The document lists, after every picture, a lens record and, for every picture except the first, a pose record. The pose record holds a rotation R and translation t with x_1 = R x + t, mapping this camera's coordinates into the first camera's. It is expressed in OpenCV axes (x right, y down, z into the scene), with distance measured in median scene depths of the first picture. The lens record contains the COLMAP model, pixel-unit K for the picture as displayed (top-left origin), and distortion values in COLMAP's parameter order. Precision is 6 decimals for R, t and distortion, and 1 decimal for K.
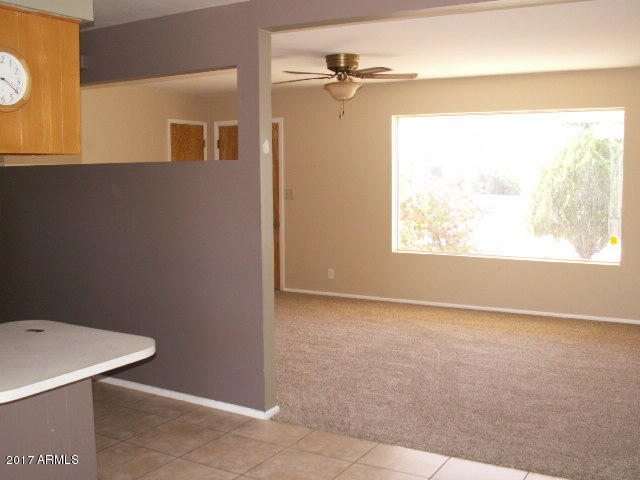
lens RADIAL K [[692.7, 0, 319.8], [0, 692.7, 236.9], [0, 0, 1]] dist [-0.138996, 0.000000]
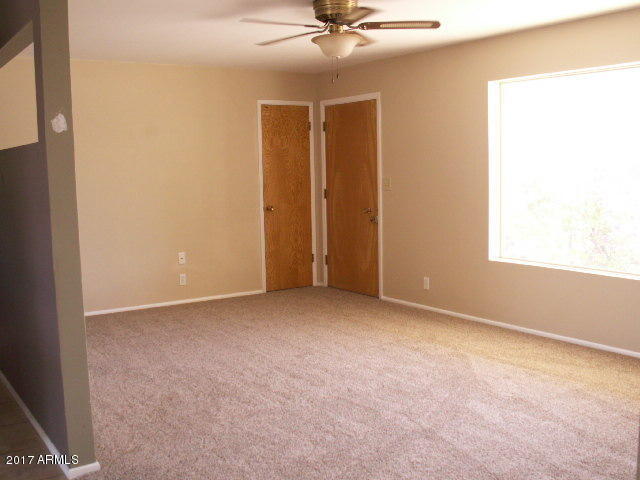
lens RADIAL K [[692.7, 0, 320.1], [0, 692.7, 244.1], [0, 0, 1]] dist [-0.138996, 0.000000]
pose [[0.906881, 0.036316, -0.419819, 0.237838], [-0.025689, 0.999191, 0.030940, -0.013573], [0.420603, -0.017274, 0.907081, 0.216912]]
